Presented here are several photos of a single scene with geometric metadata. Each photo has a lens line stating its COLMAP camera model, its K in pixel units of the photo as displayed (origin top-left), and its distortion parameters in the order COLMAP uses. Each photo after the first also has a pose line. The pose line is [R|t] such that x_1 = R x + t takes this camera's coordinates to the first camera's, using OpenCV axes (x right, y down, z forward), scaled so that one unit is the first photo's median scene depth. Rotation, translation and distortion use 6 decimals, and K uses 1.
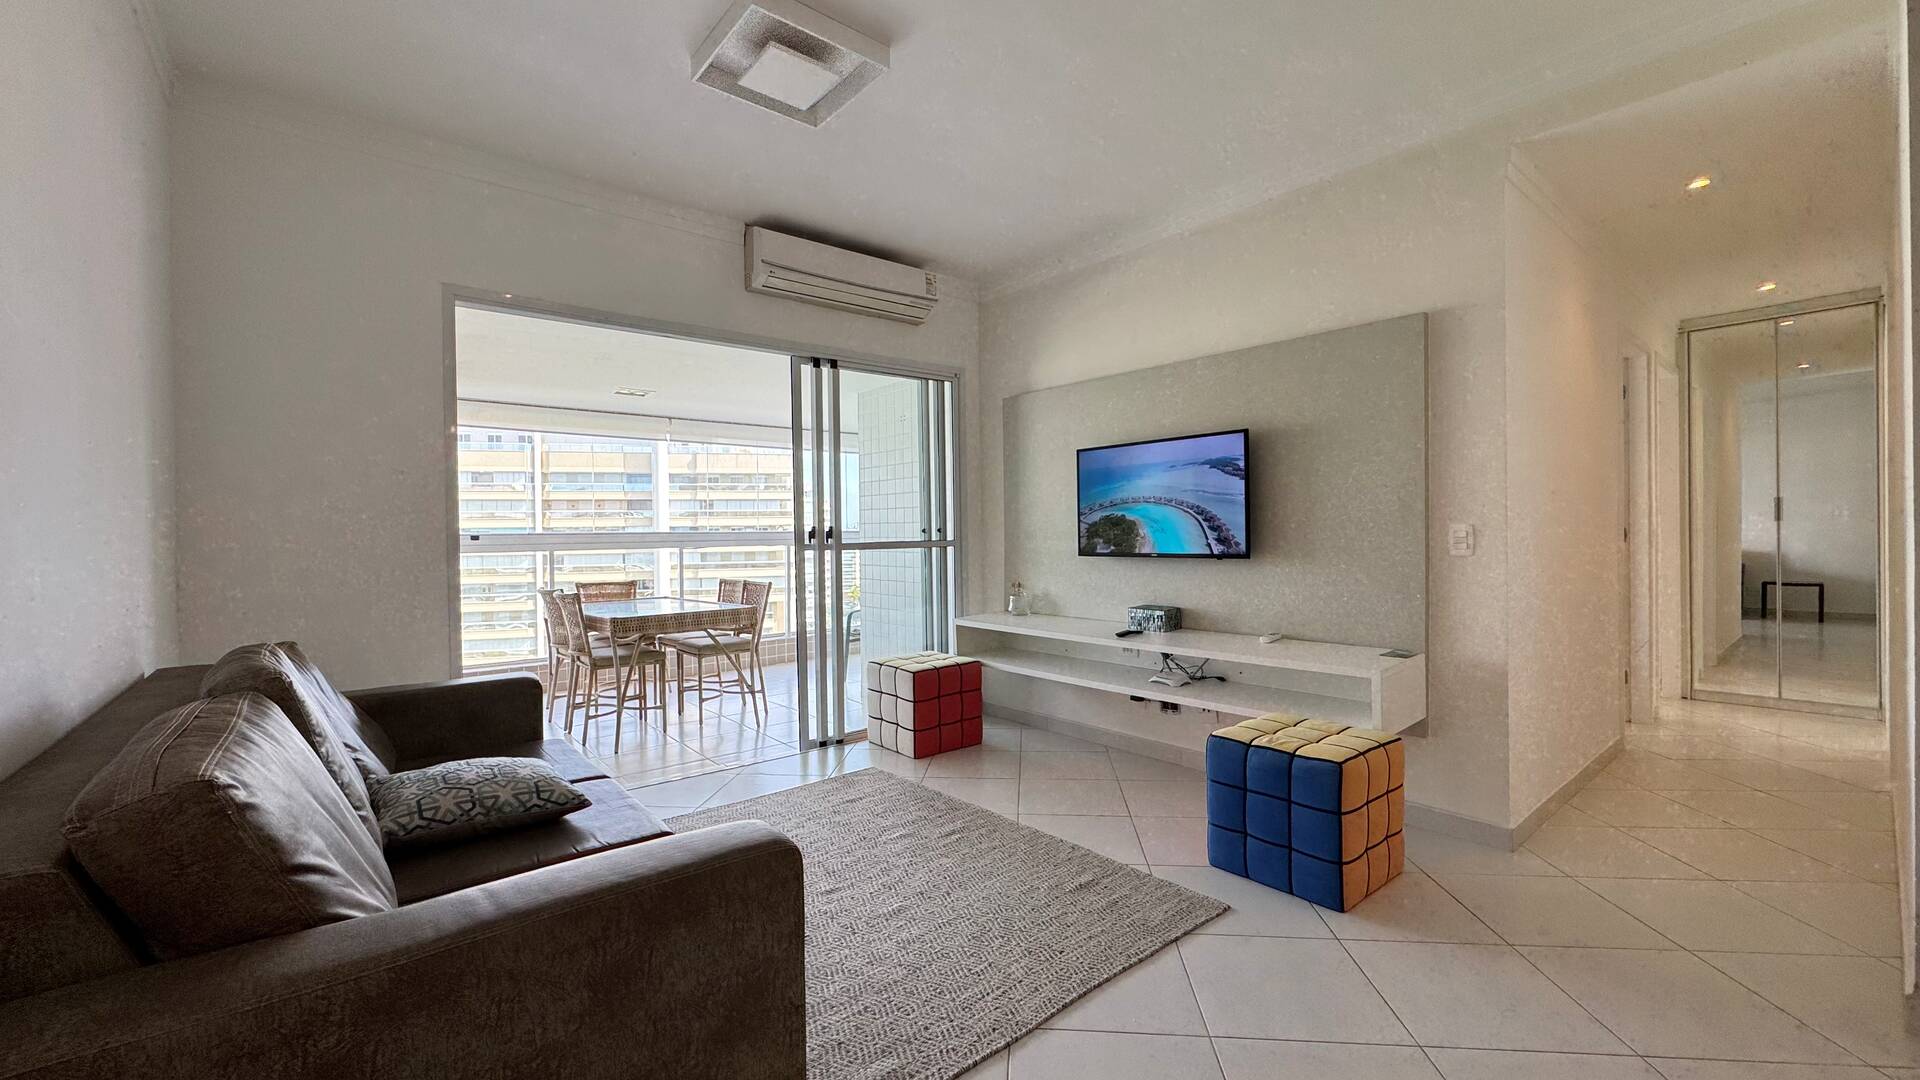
lens RADIAL K [[764.0, 0, 958.5], [0, 764.0, 540.9], [0, 0, 1]] dist [-0.003273, 0.000133]
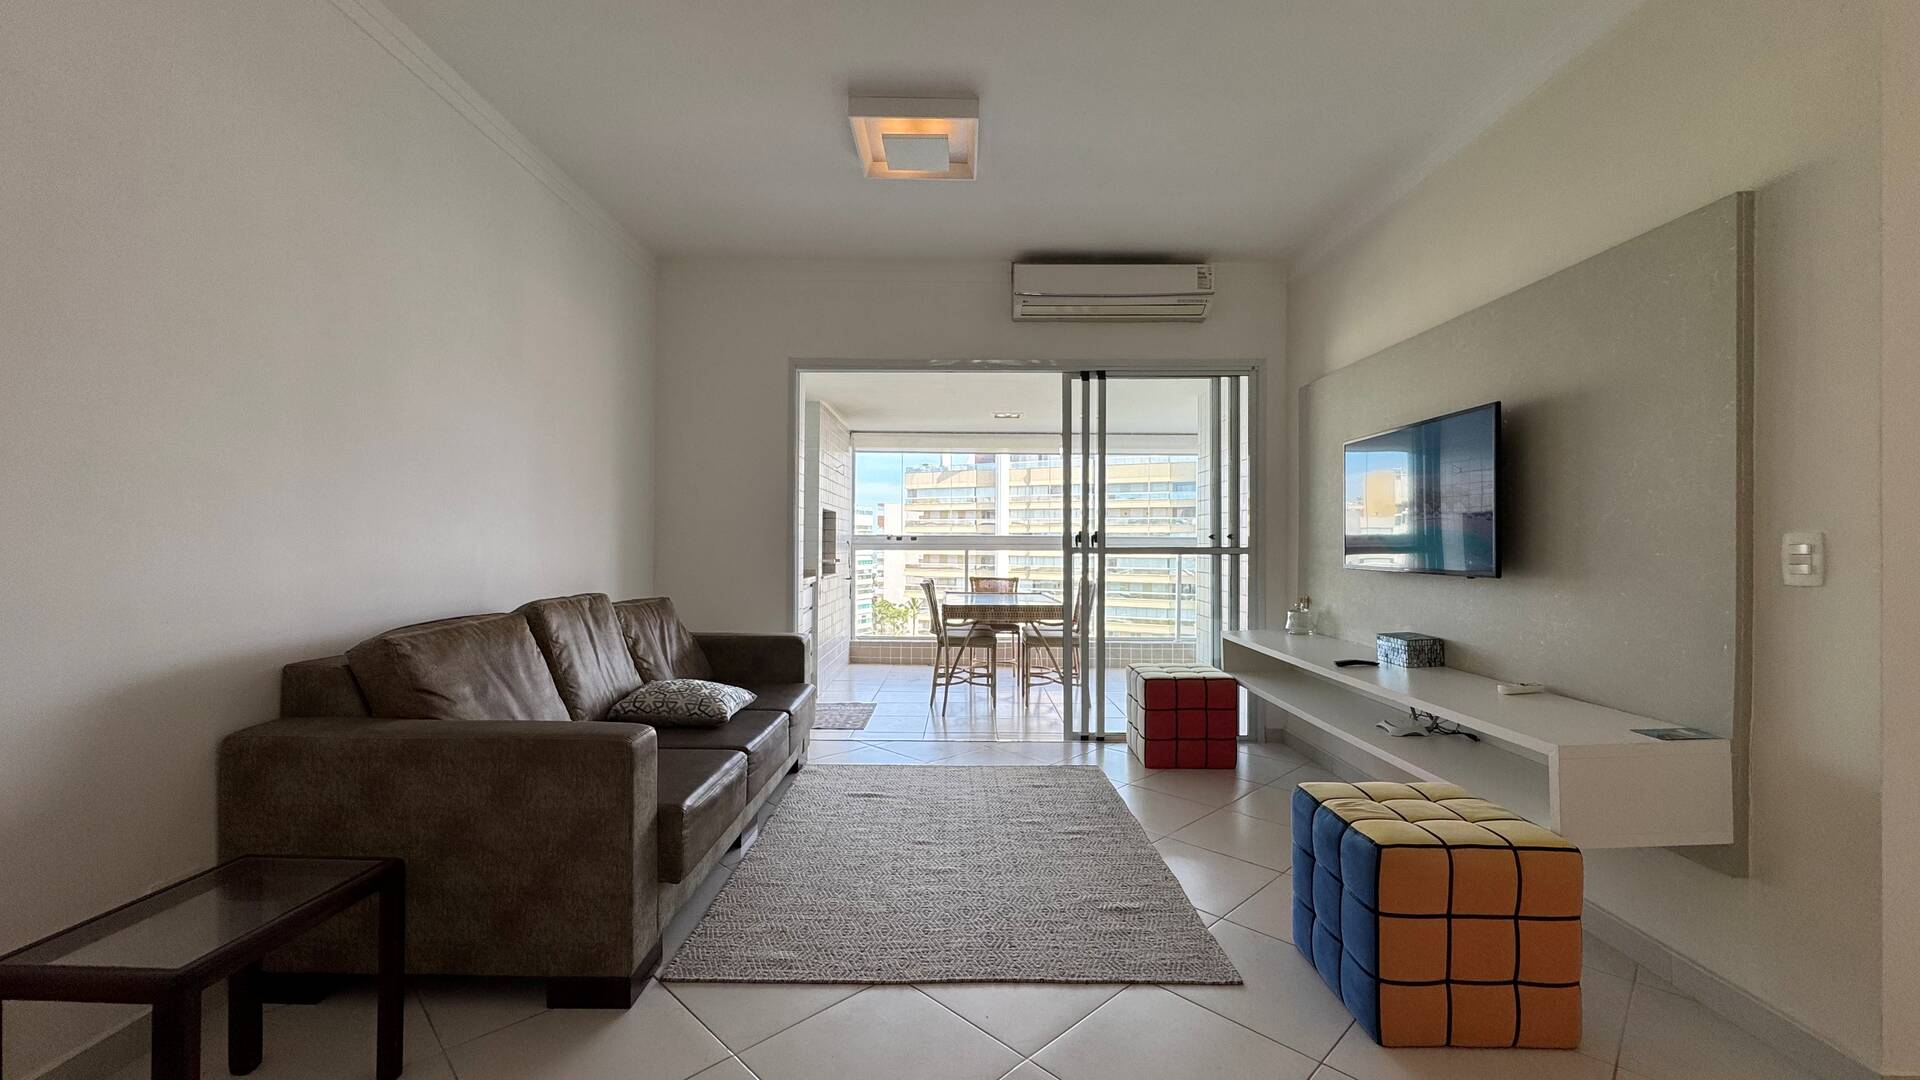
lens RADIAL K [[764.0, 0, 958.5], [0, 764.0, 540.9], [0, 0, 1]] dist [-0.003273, 0.000133]
pose [[0.765832, 0.015588, -0.642852, 0.362346], [-0.021264, 0.999773, -0.001089, -0.000390], [0.642689, 0.014504, 0.765990, 0.081465]]
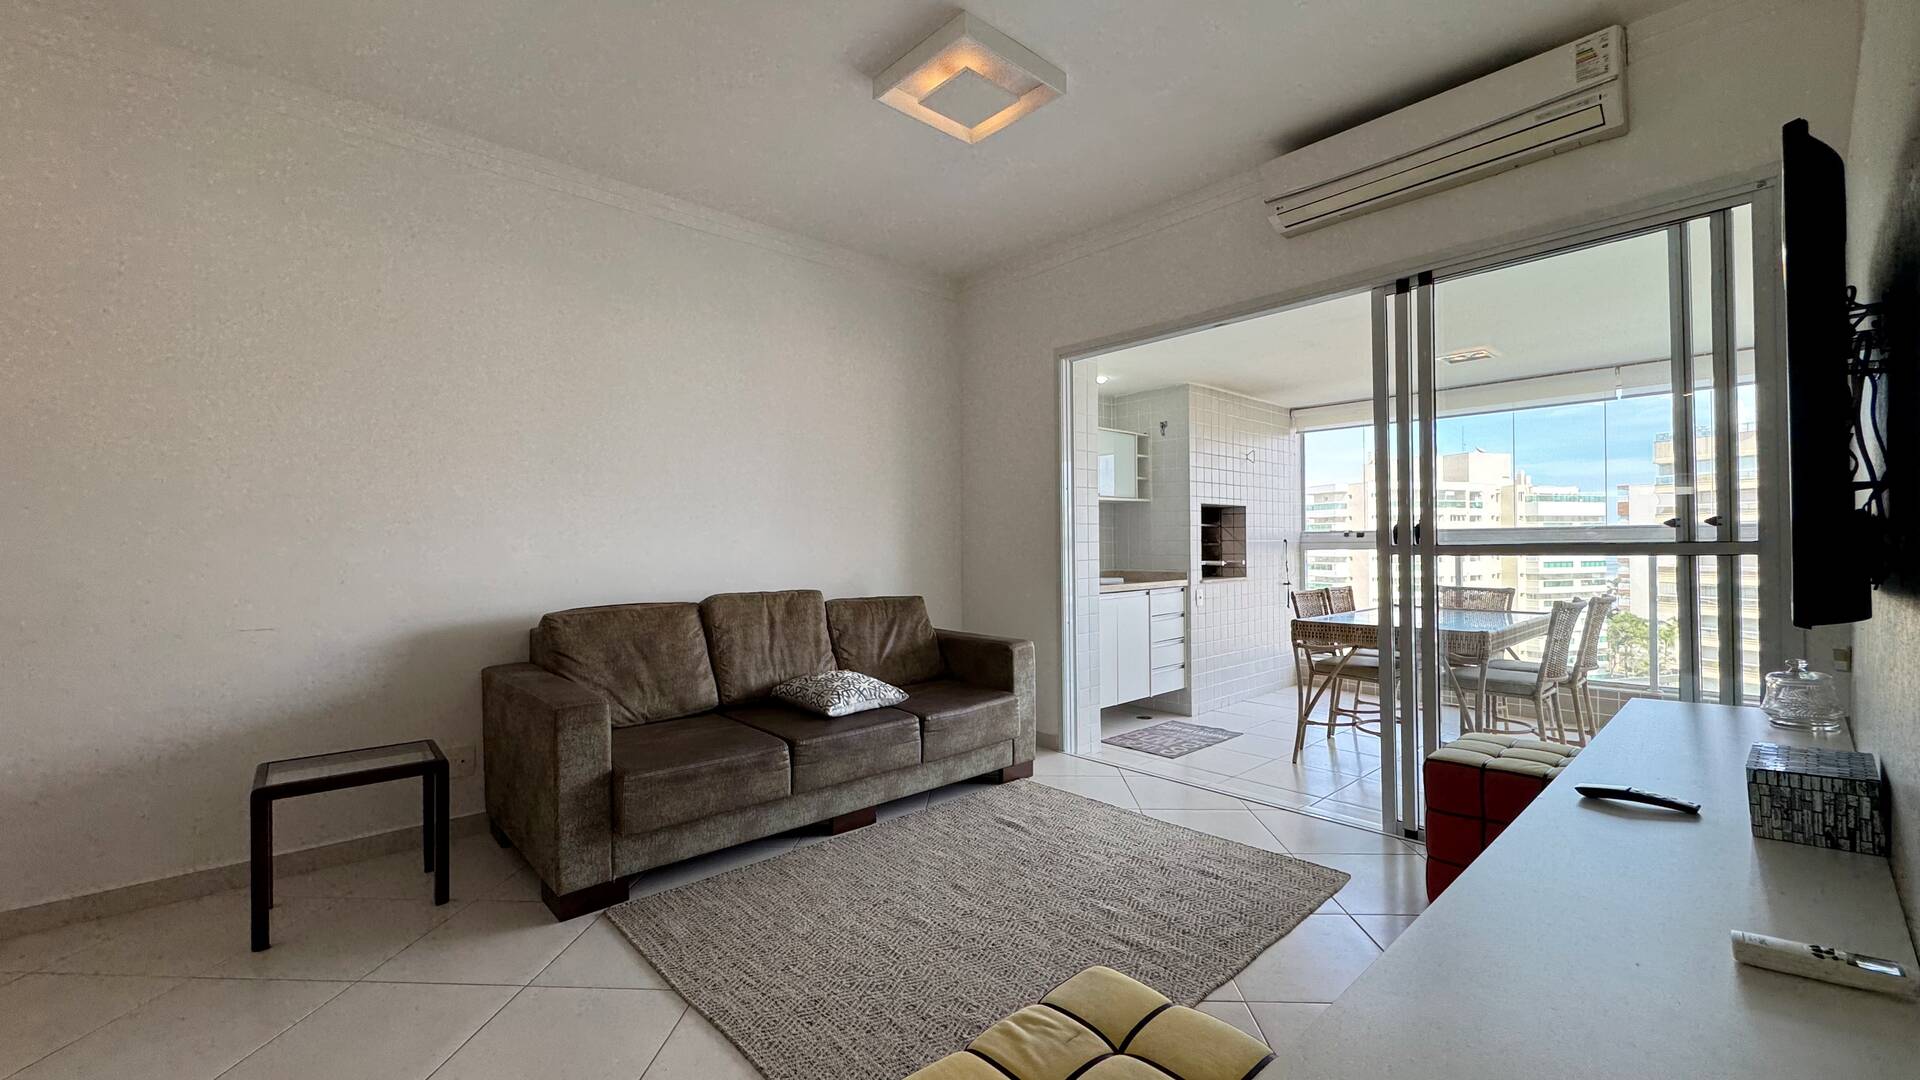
lens RADIAL K [[764.0, 0, 958.5], [0, 764.0, 540.9], [0, 0, 1]] dist [-0.003273, 0.000133]
pose [[0.043693, 0.008365, -0.999010, 0.496991], [0.000137, 0.999965, 0.008379, -0.006113], [0.999045, -0.000503, 0.043690, 0.562629]]
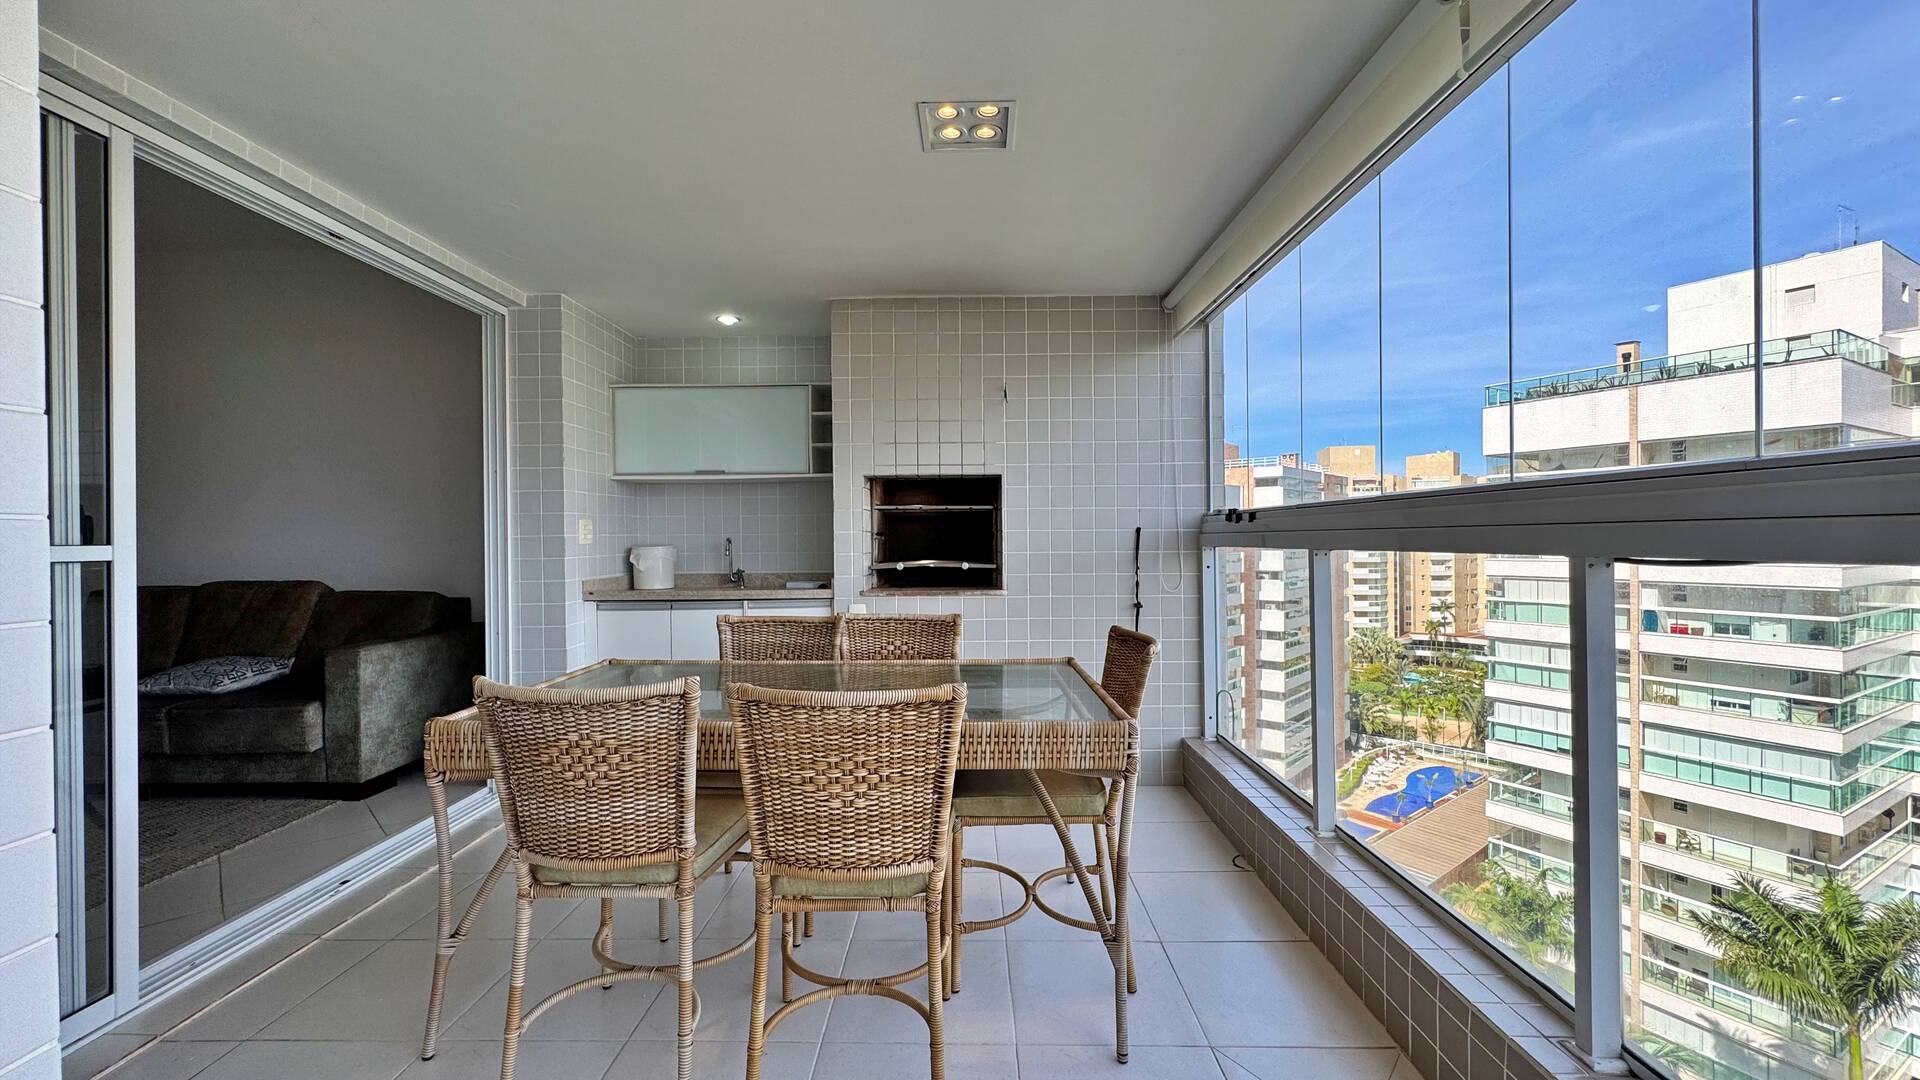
lens RADIAL K [[764.0, 0, 958.5], [0, 764.0, 540.9], [0, 0, 1]] dist [-0.003273, 0.000133]
pose [[-0.641654, 0.023389, -0.766637, -0.182245], [0.012631, 0.999722, 0.019929, -0.000499], [0.766890, 0.003104, -0.641771, 1.657317]]
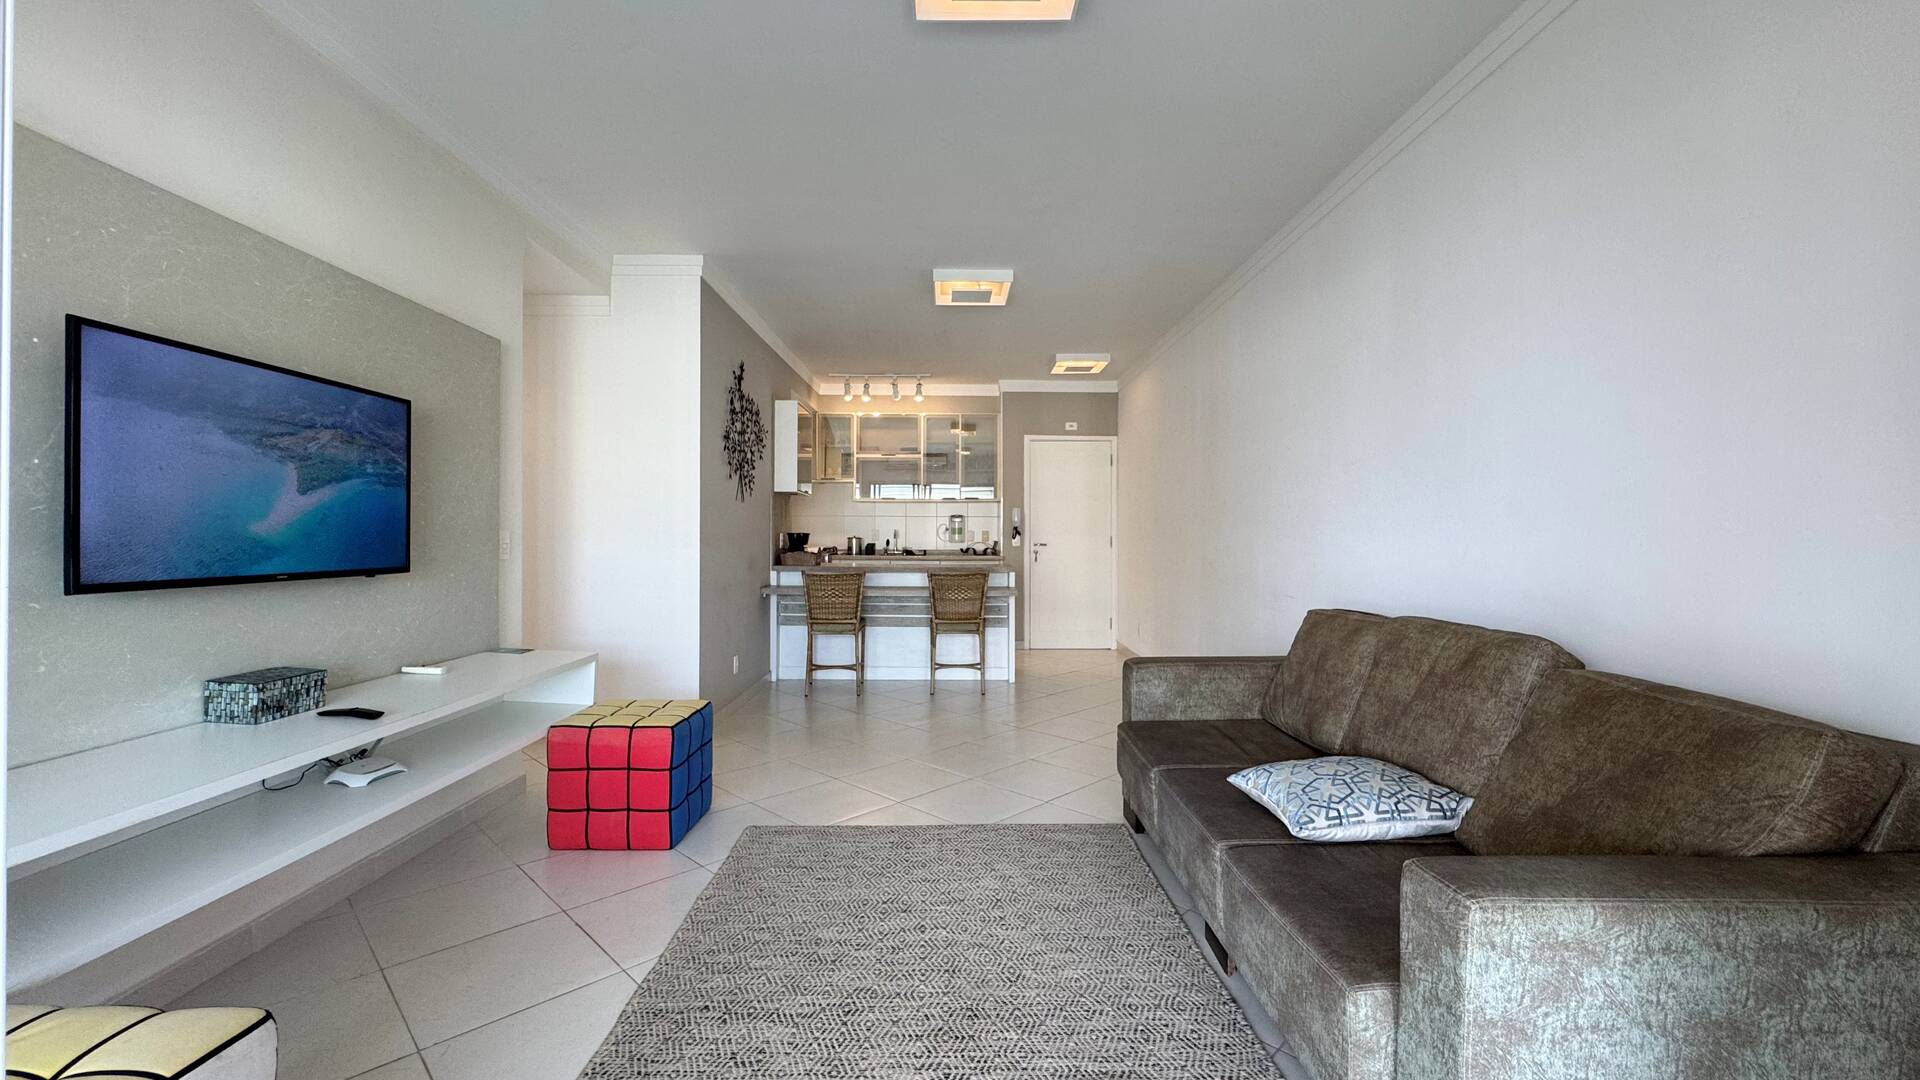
lens RADIAL K [[764.0, 0, 958.5], [0, 764.0, 540.9], [0, 0, 1]] dist [-0.003273, 0.000133]
pose [[-0.776184, 0.005742, 0.630481, -0.413264], [0.009766, 0.999948, 0.002917, -0.003343], [-0.630431, 0.008421, -0.776199, 0.990001]]
